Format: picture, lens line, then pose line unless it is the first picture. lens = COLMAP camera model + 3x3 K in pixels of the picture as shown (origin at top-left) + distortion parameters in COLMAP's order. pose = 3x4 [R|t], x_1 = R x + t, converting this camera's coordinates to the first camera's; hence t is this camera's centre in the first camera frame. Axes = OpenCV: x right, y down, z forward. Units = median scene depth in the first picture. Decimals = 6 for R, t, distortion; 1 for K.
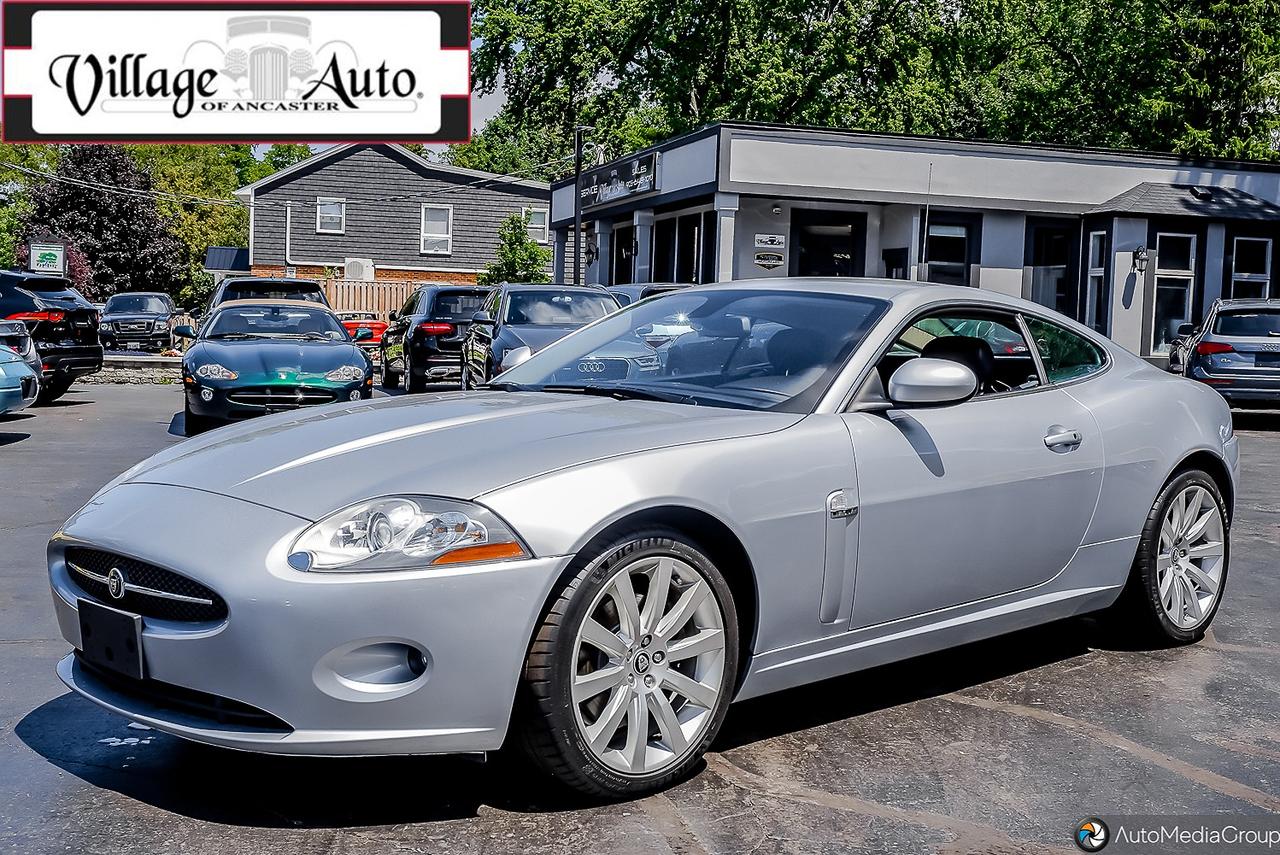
lens RADIAL K [[1466.2, 0, 639.2], [0, 1466.2, 433.7], [0, 0, 1]] dist [0.010050, 0.000000]
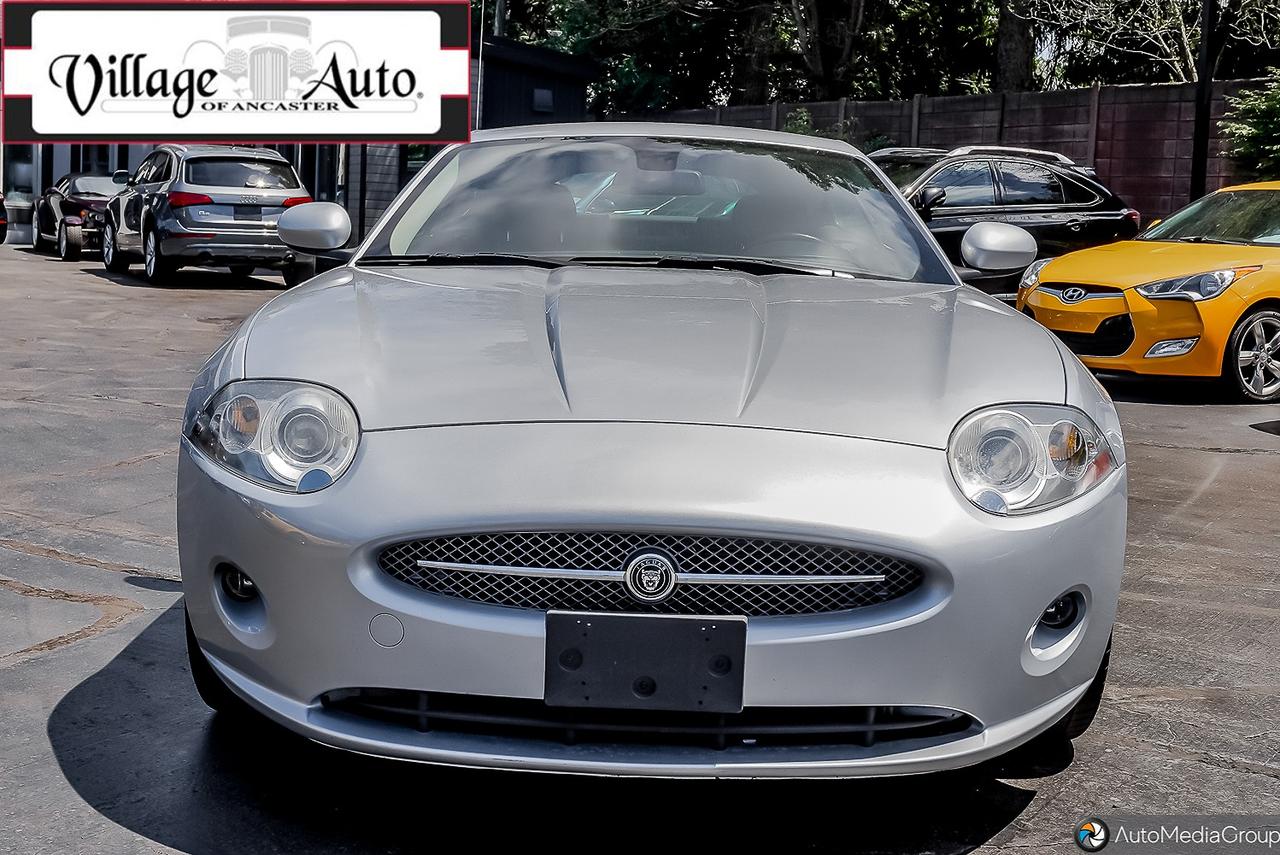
lens RADIAL K [[1677.3, 0, 639.7], [0, 1677.3, 424.4], [0, 0, 1]] dist [0.029556, 0.000000]
pose [[0.722228, -0.086224, 0.686259, -0.123242], [0.033523, 0.995397, 0.089785, -0.004540], [-0.690842, -0.041839, 0.721794, 0.067414]]
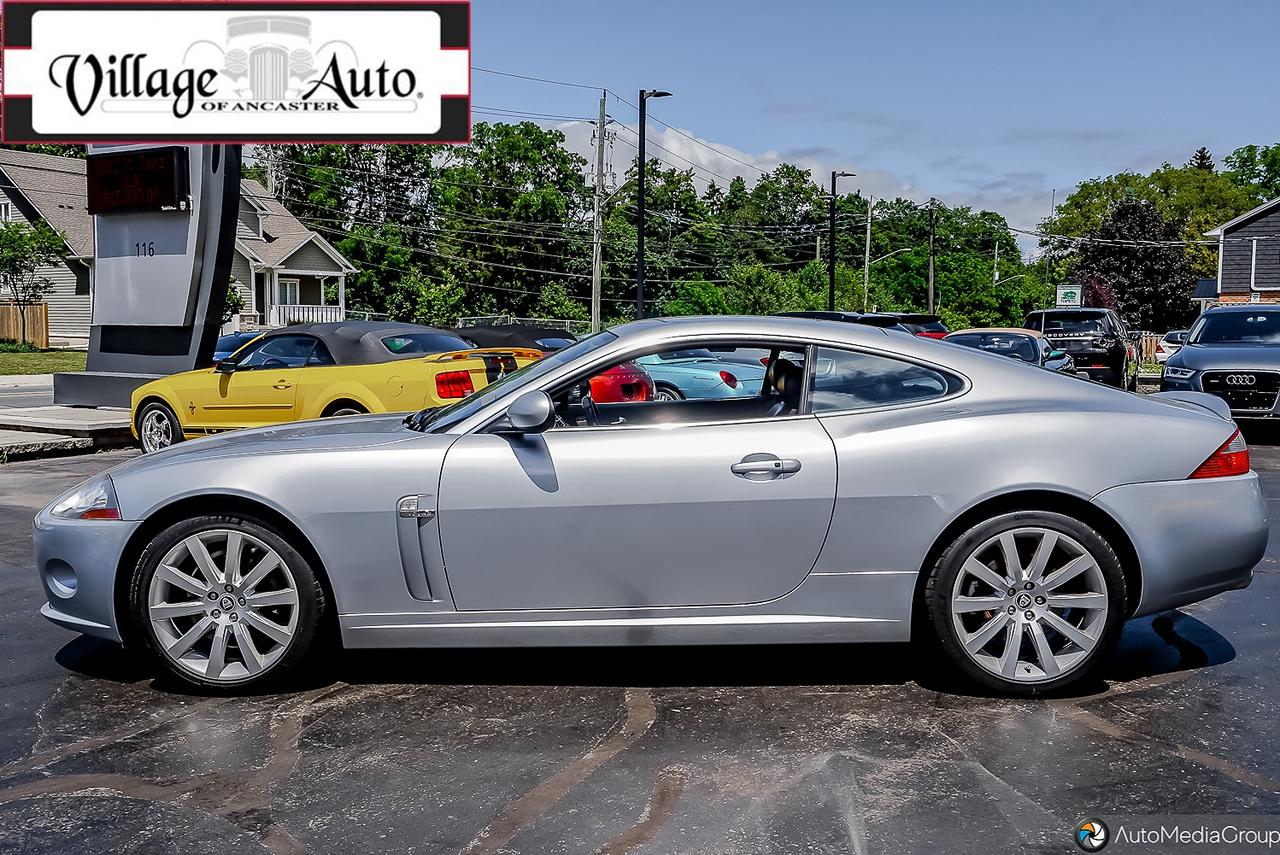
lens RADIAL K [[1114.4, 0, 639.1], [0, 1114.4, 421.6], [0, 0, 1]] dist [-0.005276, 0.000650]
pose [[0.709530, 0.027812, -0.704126, 0.152071], [-0.031542, 0.999473, 0.007694, -0.006095], [0.703968, 0.016750, 0.710034, 0.073987]]
